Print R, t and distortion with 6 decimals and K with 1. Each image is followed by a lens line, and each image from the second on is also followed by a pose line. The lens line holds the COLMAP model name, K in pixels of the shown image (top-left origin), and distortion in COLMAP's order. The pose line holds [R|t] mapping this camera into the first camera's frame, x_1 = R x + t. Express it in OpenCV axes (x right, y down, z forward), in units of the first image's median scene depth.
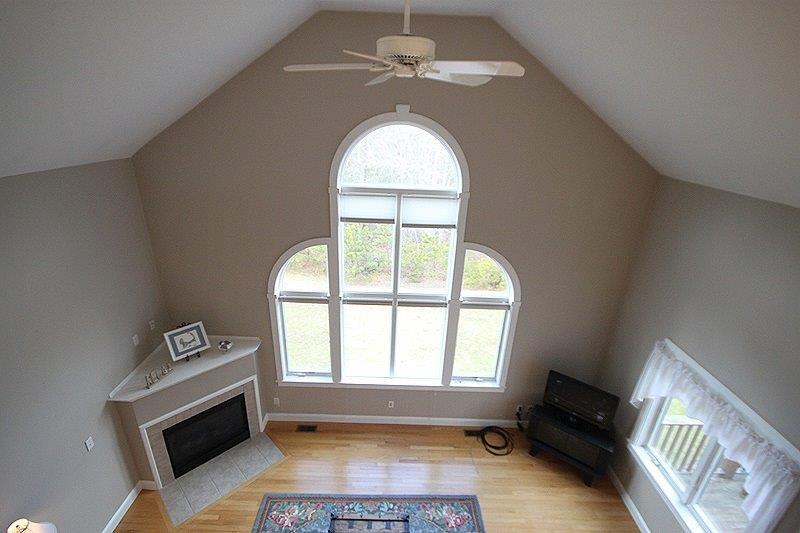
lens RADIAL K [[373.7, 0, 400.2], [0, 373.7, 268.7], [0, 0, 1]] dist [0.005911, 0.000207]
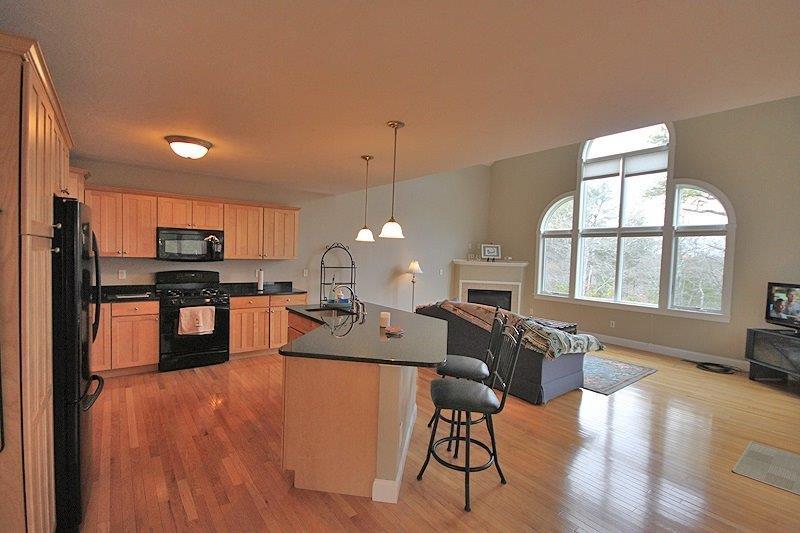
lens RADIAL K [[373.7, 0, 397.1], [0, 373.7, 267.7], [0, 0, 1]] dist [0.005911, 0.000207]
pose [[0.614481, 0.011954, -0.788841, 0.599691], [-0.313944, 0.921013, -0.230595, 0.813035], [0.723776, 0.389348, 0.569698, -0.365654]]
